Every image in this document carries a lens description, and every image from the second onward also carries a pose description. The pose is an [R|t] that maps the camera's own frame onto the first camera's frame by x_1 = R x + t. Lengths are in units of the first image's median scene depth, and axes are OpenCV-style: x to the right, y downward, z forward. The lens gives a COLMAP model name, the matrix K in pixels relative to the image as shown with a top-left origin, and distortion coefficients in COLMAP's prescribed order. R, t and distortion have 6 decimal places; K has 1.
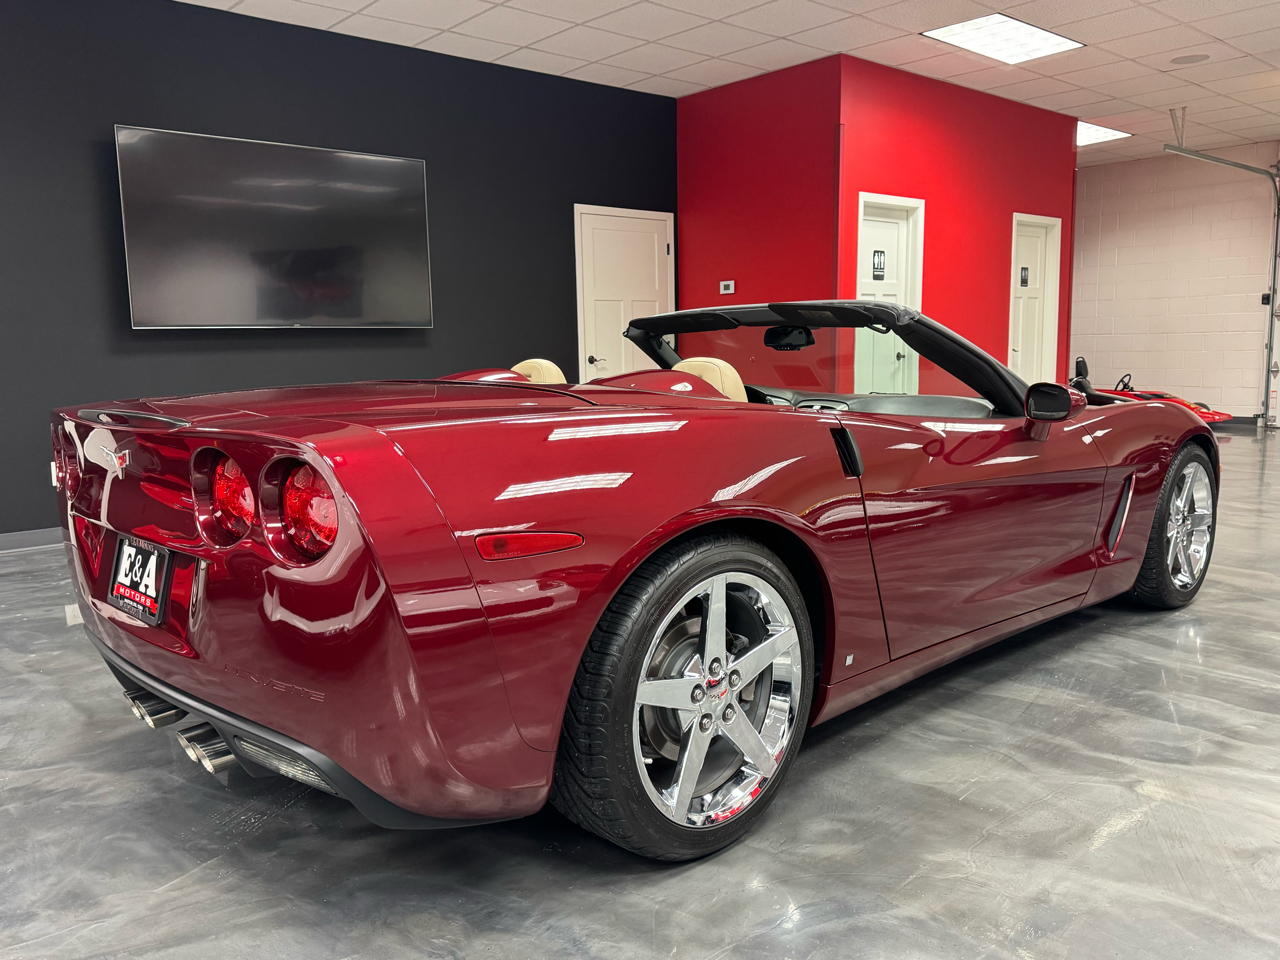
lens RADIAL K [[1046.8, 0, 639.4], [0, 1046.8, 485.1], [0, 0, 1]] dist [0.031656, -0.042540]
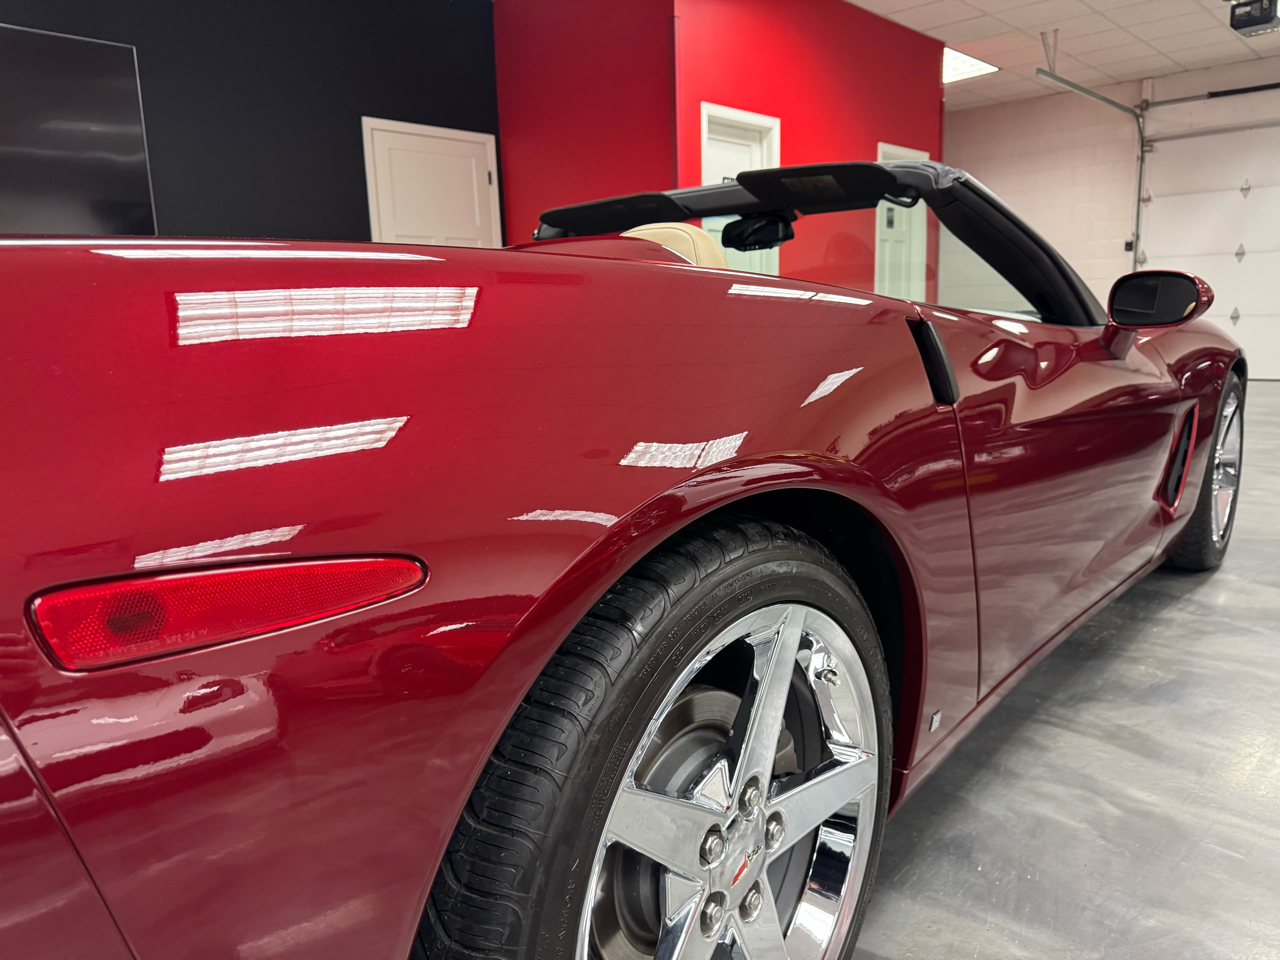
lens RADIAL K [[917.0, 0, 645.6], [0, 917.0, 479.3], [0, 0, 1]] dist [0.019995, -0.026170]
pose [[0.995381, -0.026031, 0.092411, 0.190192], [0.021890, 0.998722, 0.045547, -0.025359], [-0.093479, -0.043313, 0.994679, 0.551929]]
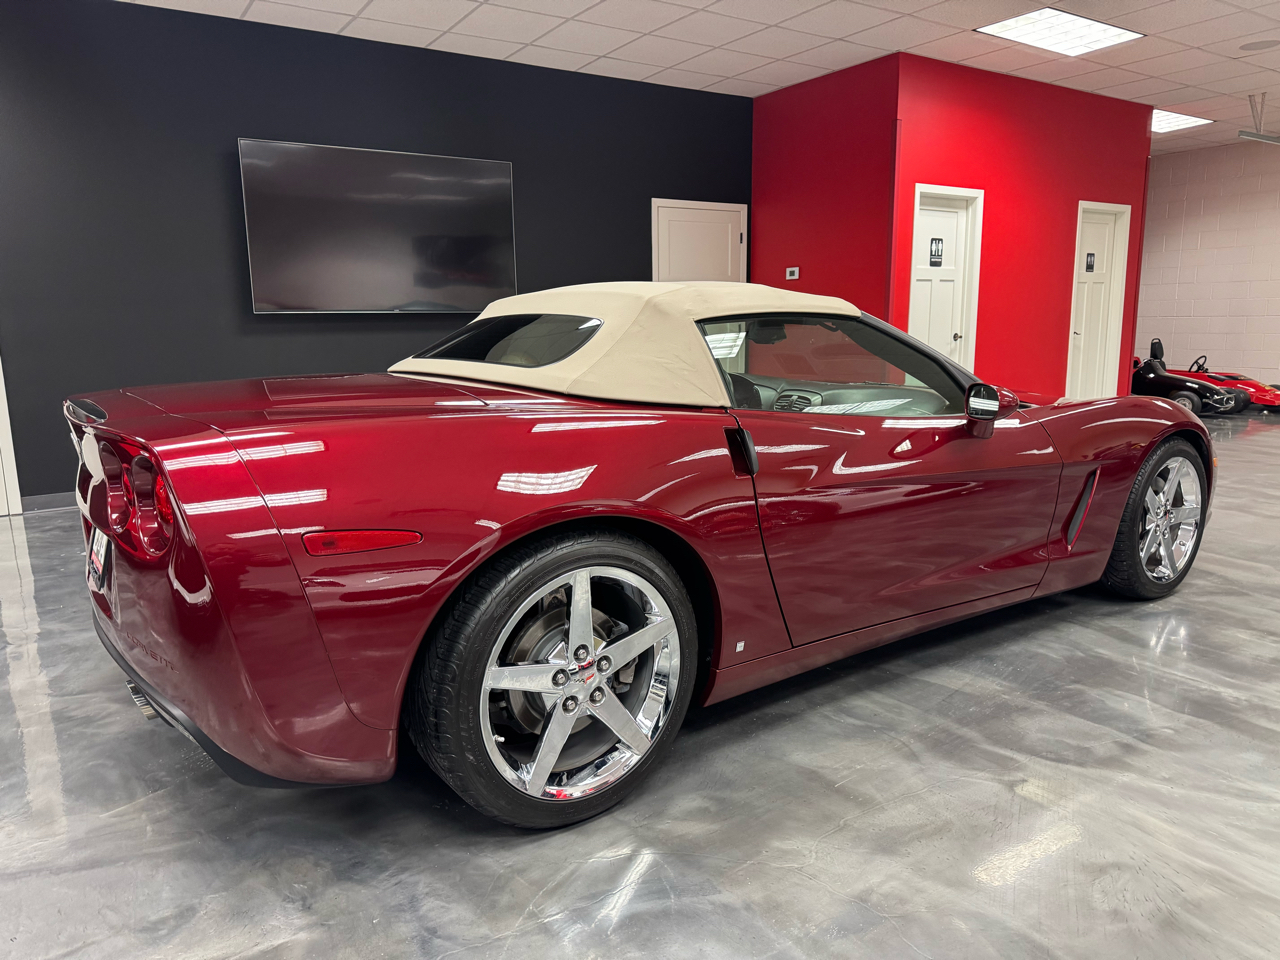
lens RADIAL K [[922.9, 0, 638.8], [0, 922.9, 481.7], [0, 0, 1]] dist [0.020010, -0.023924]
pose [[0.989191, 0.031133, -0.143288, 0.163559], [-0.024903, 0.998673, 0.045071, -0.029101], [0.144501, -0.041015, 0.988654, 0.049165]]
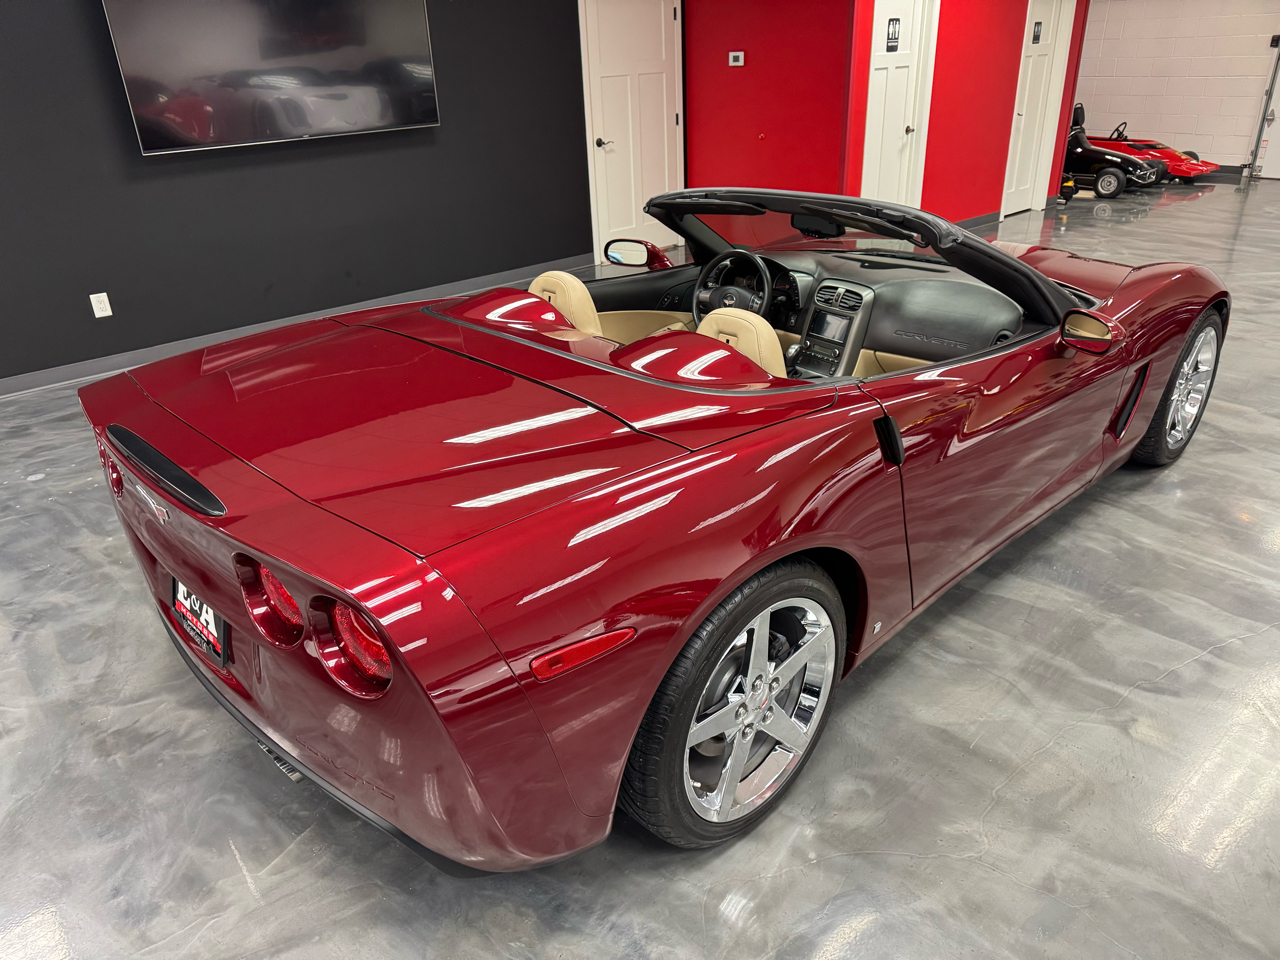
lens RADIAL K [[922.9, 0, 636.7], [0, 922.9, 492.3], [0, 0, 1]] dist [0.020010, -0.023924]
pose [[0.999827, -0.017177, -0.007130, -0.024466], [0.018550, 0.948406, 0.316516, -0.189651], [0.001325, -0.316594, 0.948560, 0.112658]]
